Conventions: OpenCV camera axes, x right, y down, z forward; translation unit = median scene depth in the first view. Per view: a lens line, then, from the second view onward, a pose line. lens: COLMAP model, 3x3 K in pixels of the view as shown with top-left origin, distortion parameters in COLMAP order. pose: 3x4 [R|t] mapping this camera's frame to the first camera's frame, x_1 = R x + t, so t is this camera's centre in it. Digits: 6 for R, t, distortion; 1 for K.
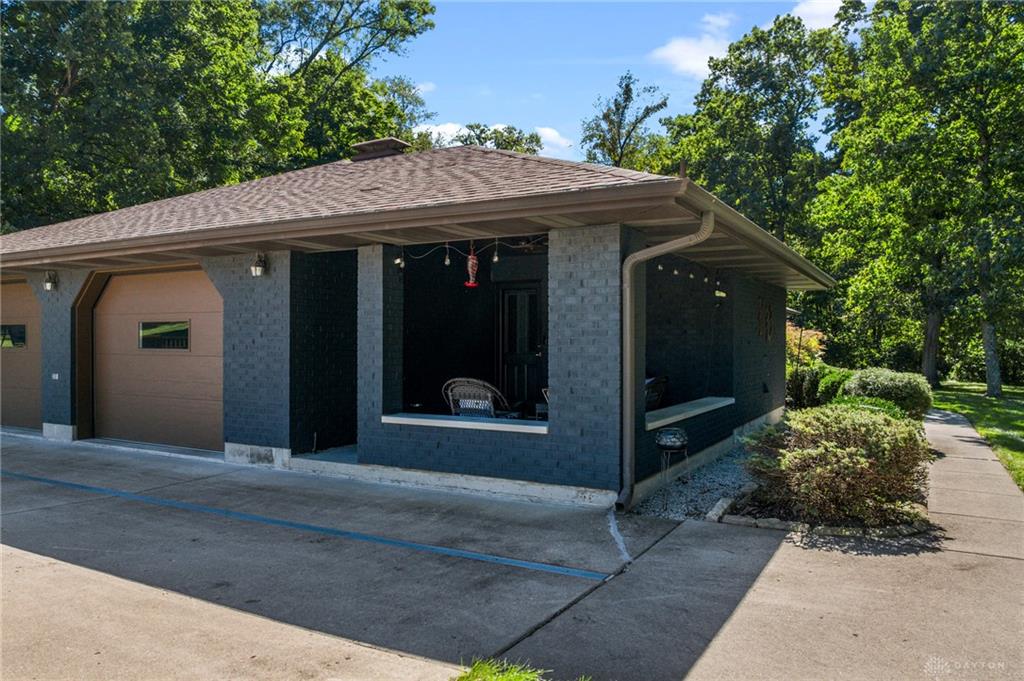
lens RADIAL K [[763.2, 0, 443.6], [0, 763.2, 340.9], [0, 0, 1]] dist [-0.001384, -0.003564]
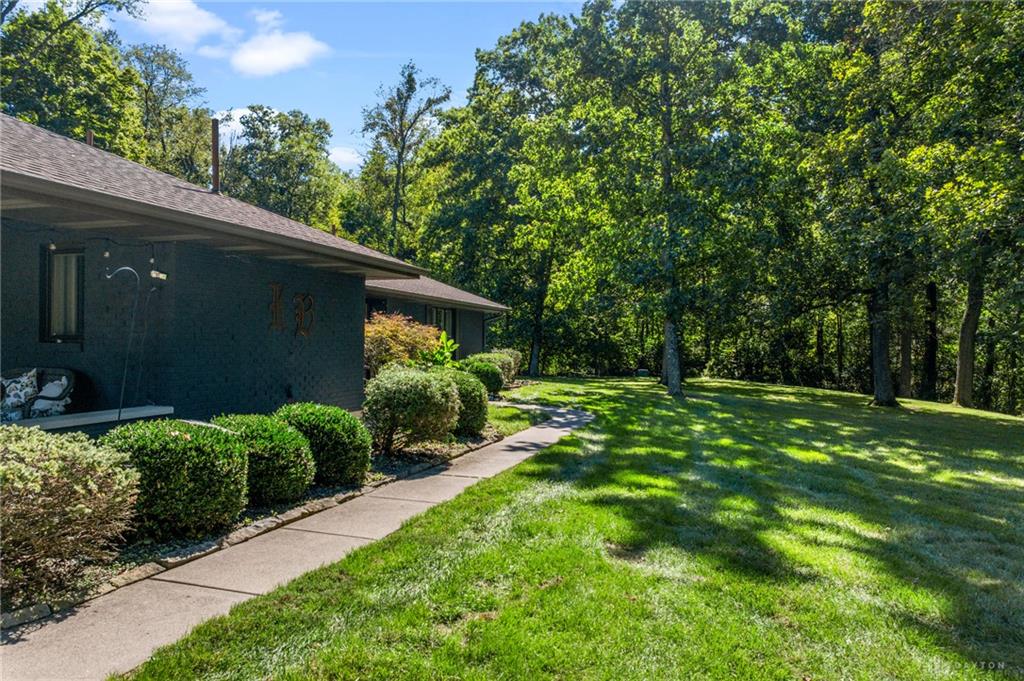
lens RADIAL K [[763.2, 0, 443.6], [0, 763.2, 340.9], [0, 0, 1]] dist [-0.001384, -0.003564]
pose [[0.980272, 0.008061, 0.197488, 0.099006], [-0.009180, 0.999947, 0.004754, 0.000008], [-0.197439, -0.006474, 0.980294, 0.035105]]
